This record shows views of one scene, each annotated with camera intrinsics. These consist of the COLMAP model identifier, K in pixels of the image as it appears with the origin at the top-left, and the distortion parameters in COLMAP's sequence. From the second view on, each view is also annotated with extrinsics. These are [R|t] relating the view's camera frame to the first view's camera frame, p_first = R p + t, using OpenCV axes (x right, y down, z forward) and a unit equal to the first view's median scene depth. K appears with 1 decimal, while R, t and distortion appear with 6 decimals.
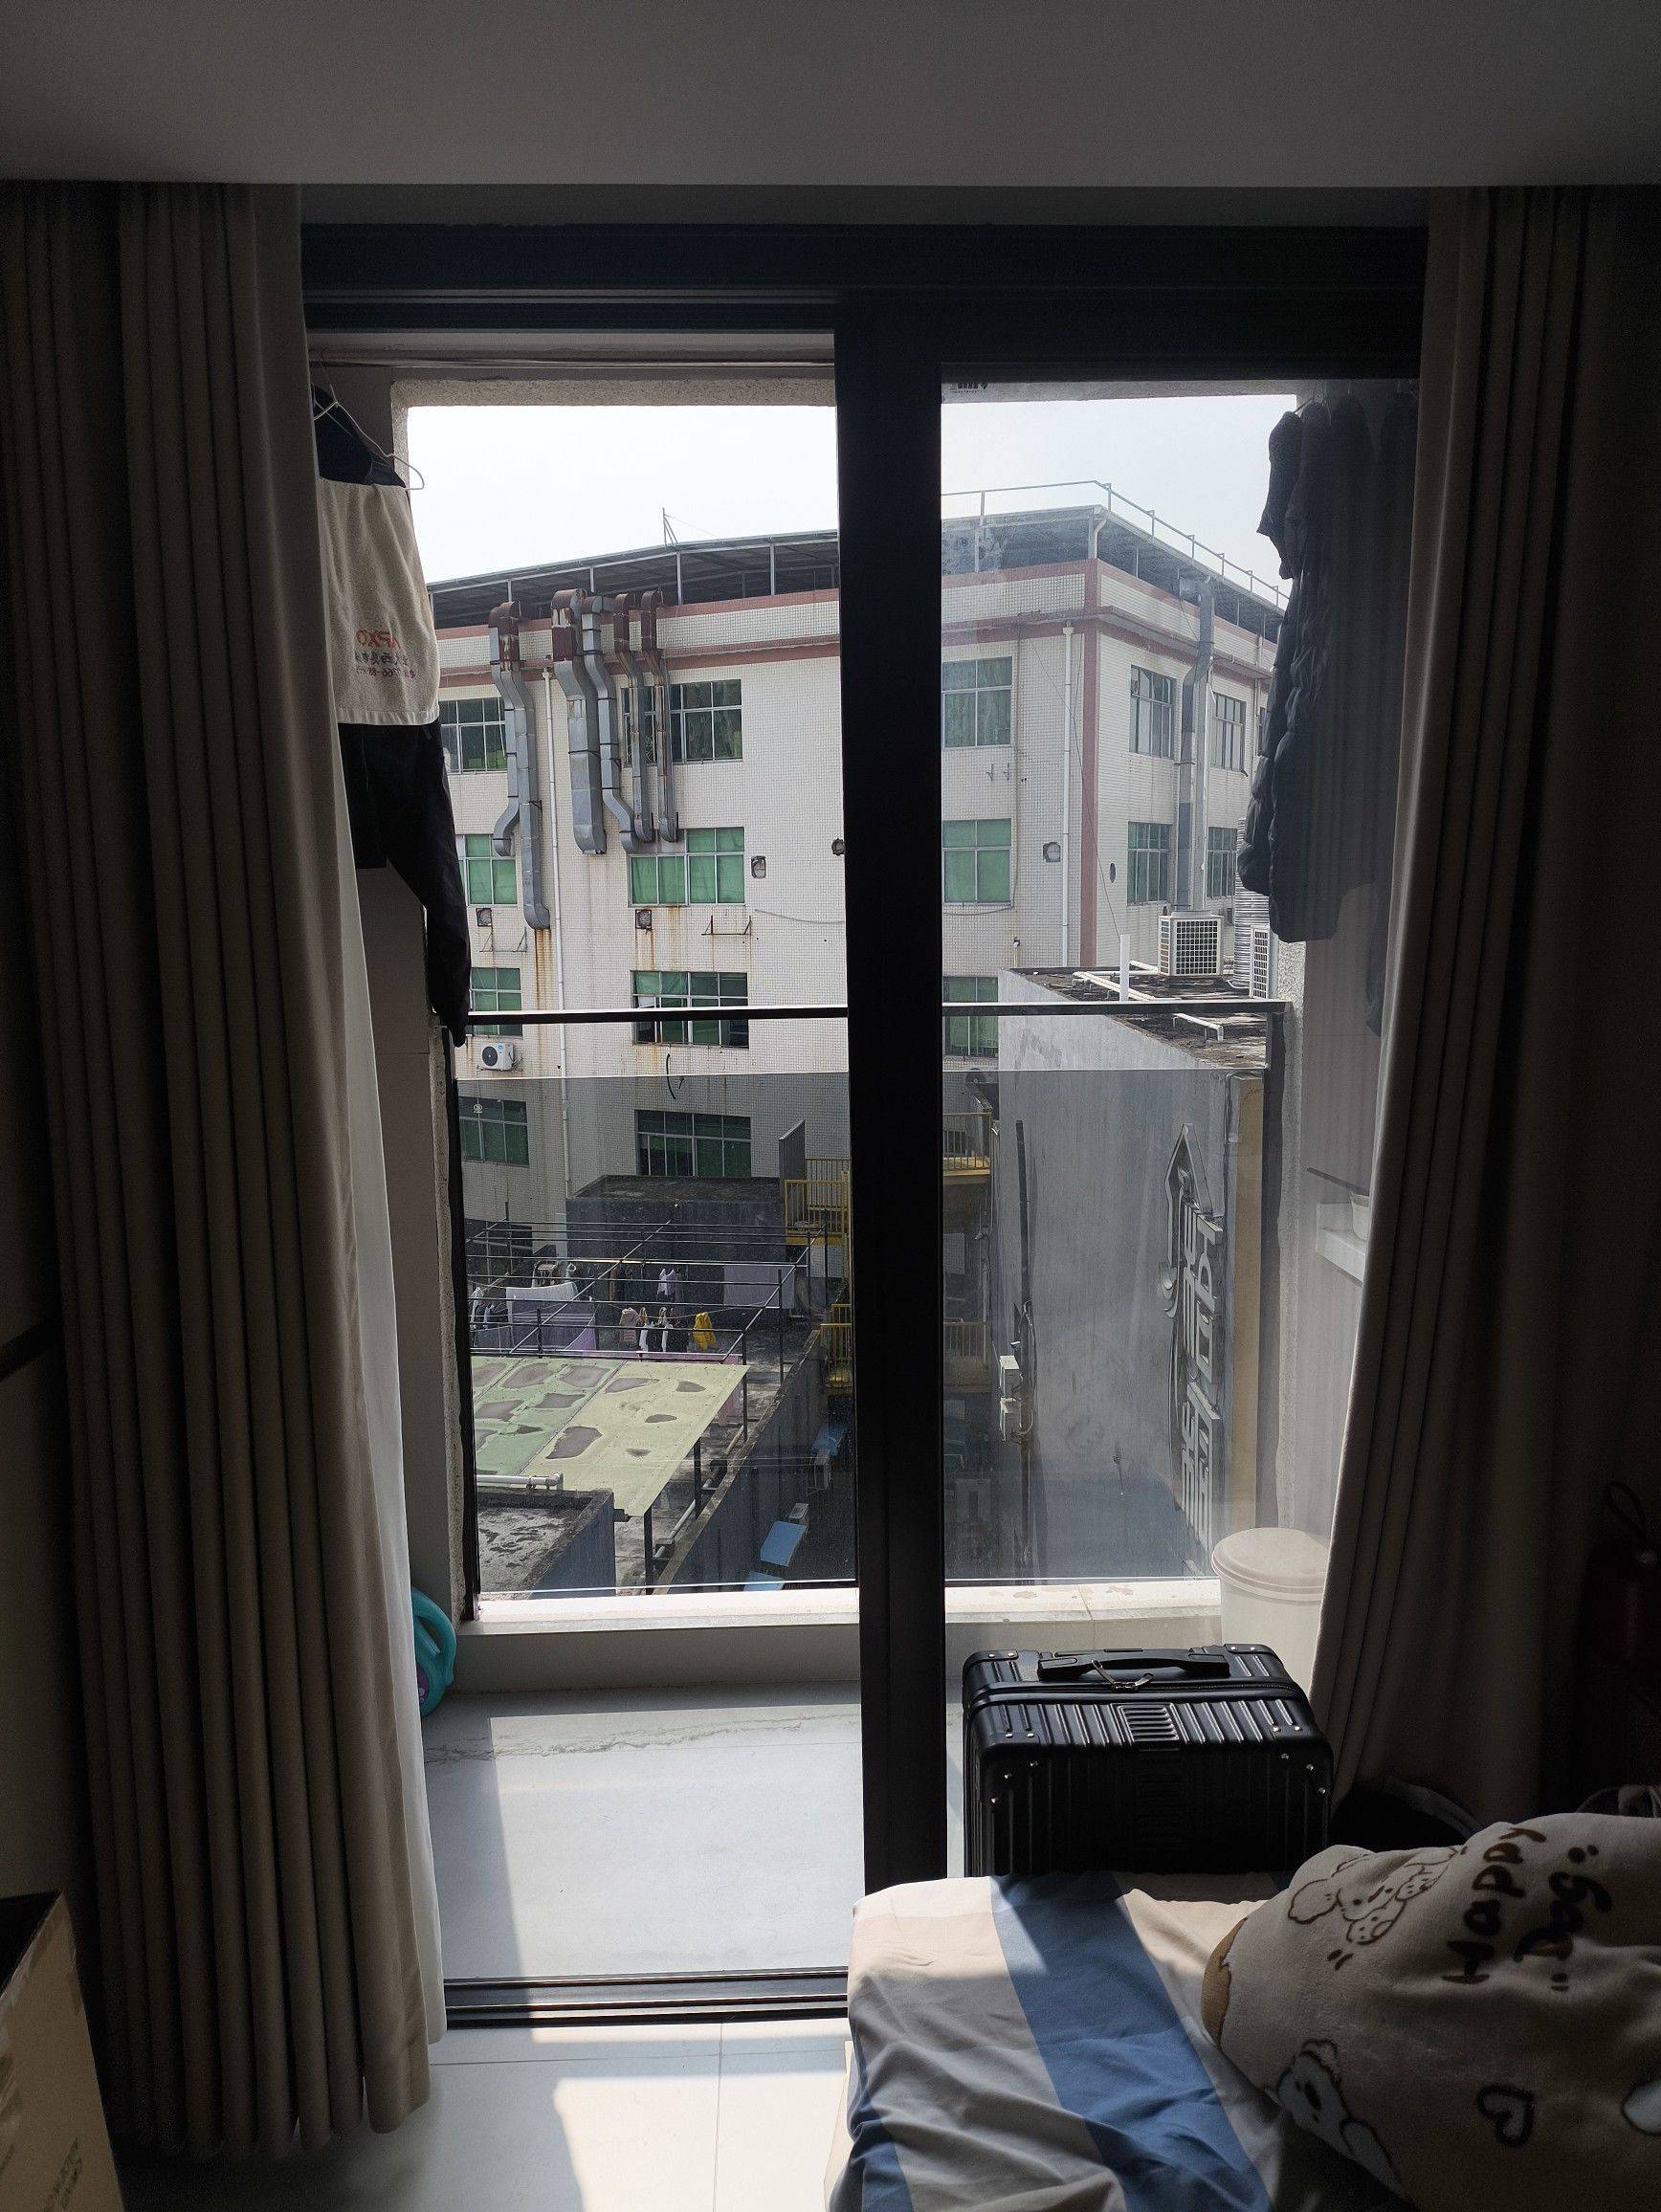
lens RADIAL K [[1589.0, 0, 816.6], [0, 1589.0, 1138.1], [0, 0, 1]] dist [0.042570, -0.036535]
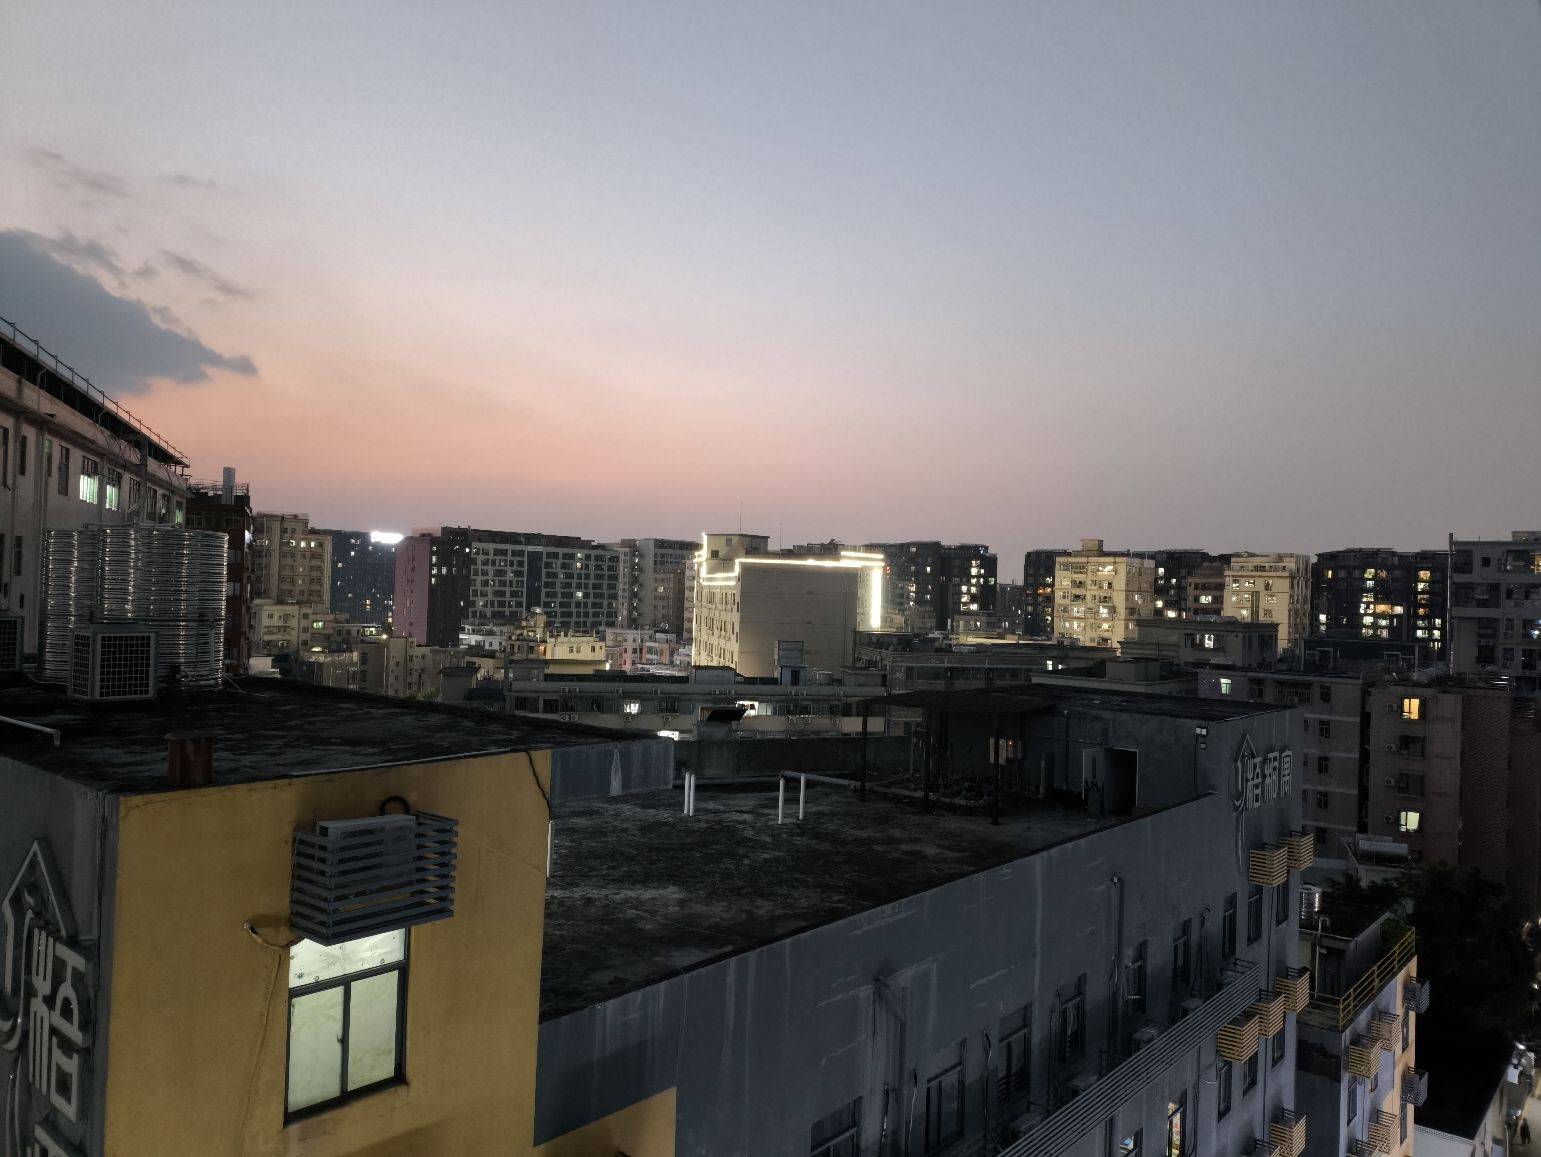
lens RADIAL K [[1107.0, 0, 779.7], [0, 1107.0, 568.4], [0, 0, 1]] dist [0.042570, -0.036535]
pose [[0.637998, 0.048966, 0.768479, -0.012223], [0.083298, 0.987731, -0.132091, -0.048193], [-0.765519, 0.148287, 0.626092, 0.208489]]
